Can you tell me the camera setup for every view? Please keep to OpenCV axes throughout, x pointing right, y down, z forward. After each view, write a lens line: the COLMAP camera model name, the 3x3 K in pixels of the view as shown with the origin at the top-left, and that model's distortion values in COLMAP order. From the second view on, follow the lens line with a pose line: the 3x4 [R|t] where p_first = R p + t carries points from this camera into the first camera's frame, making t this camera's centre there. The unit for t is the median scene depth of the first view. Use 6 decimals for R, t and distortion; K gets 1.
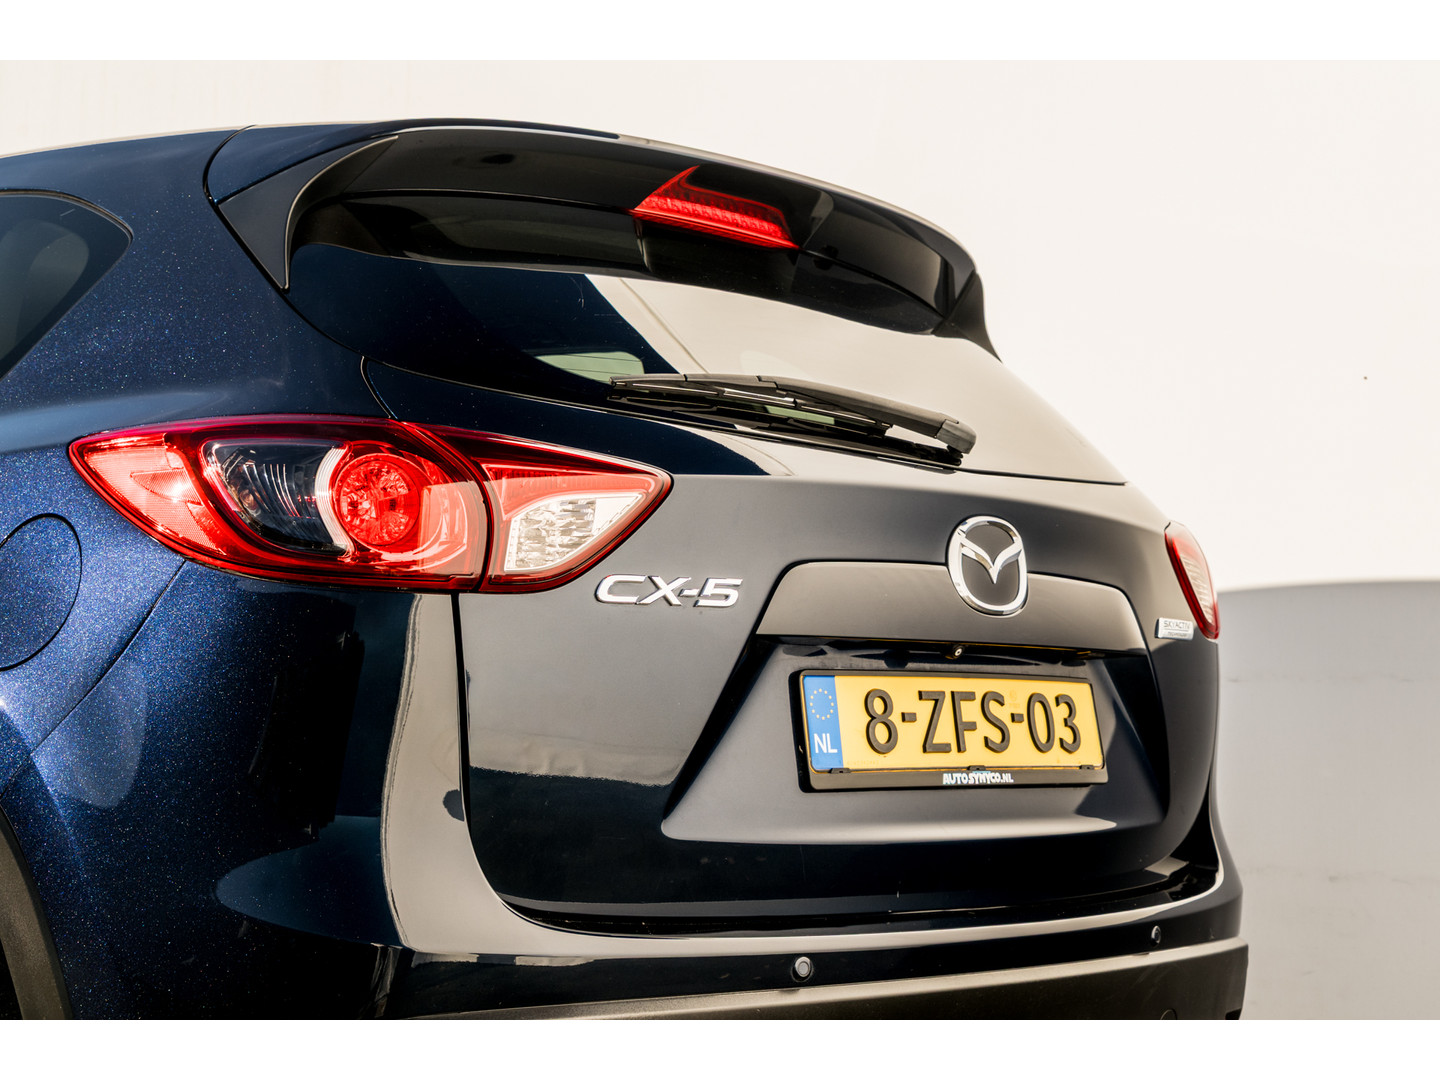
lens RADIAL K [[2340.2, 0, 722.9], [0, 2340.2, 507.9], [0, 0, 1]] dist [0.002290, -1.046192]
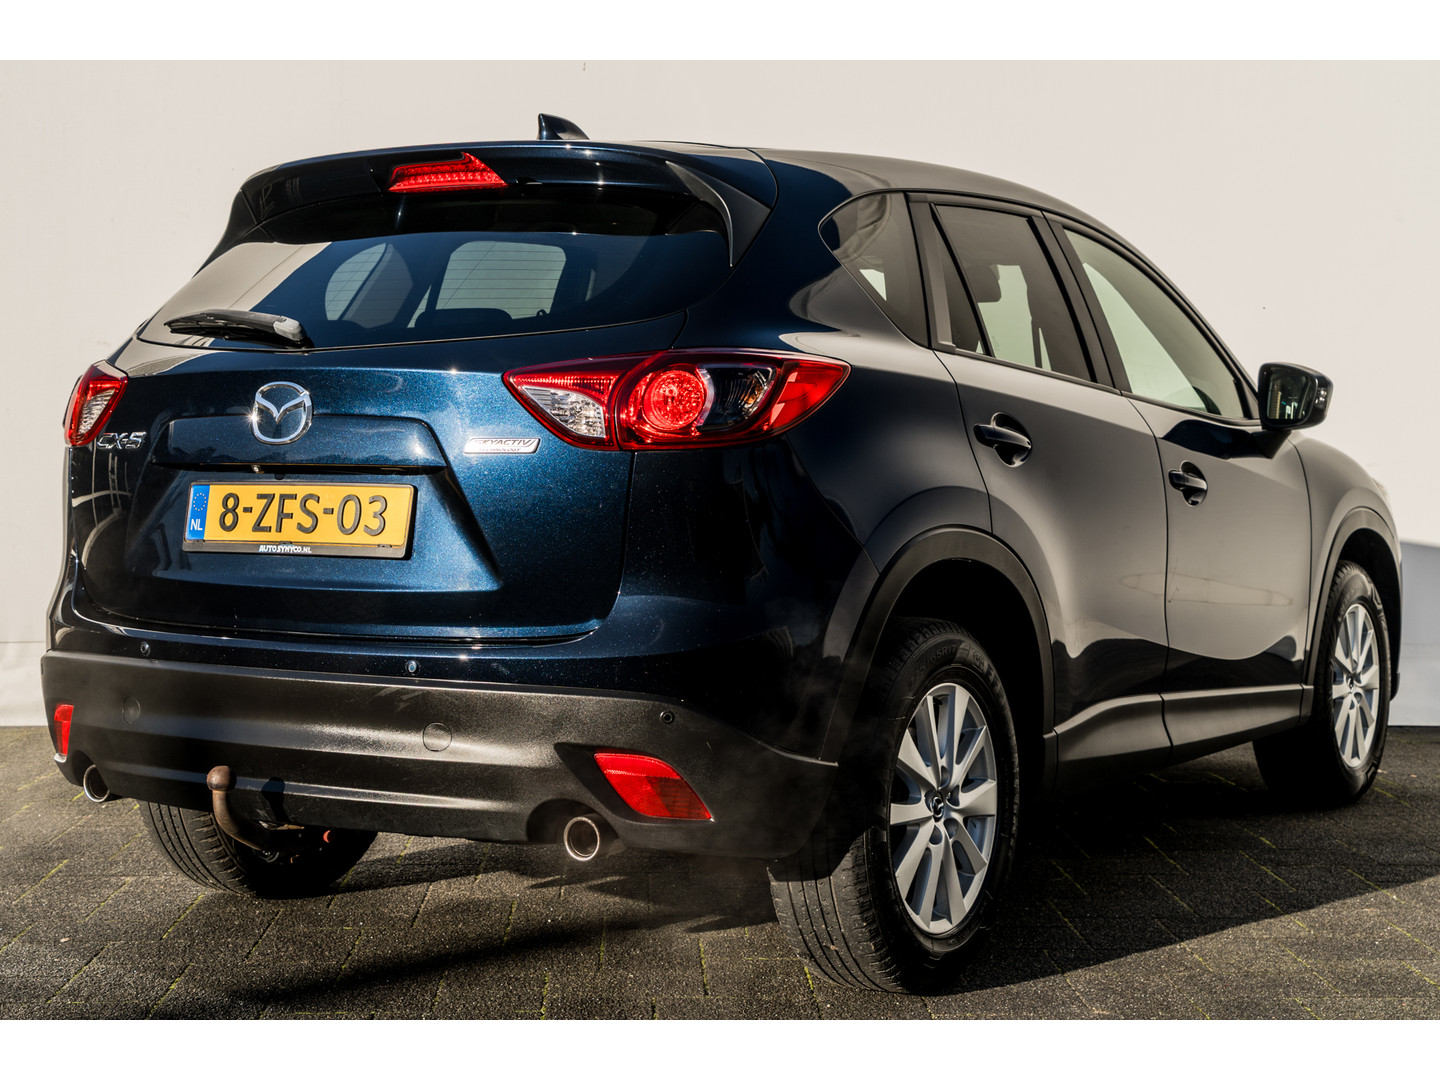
lens RADIAL K [[2340.2, 0, 722.9], [0, 2340.2, 507.9], [0, 0, 1]] dist [0.002290, -1.046192]
pose [[0.250991, -0.012519, -0.967909, 1.704218], [0.067146, 0.997733, 0.004507, 0.101570], [0.965658, -0.066122, 0.251262, 0.899078]]
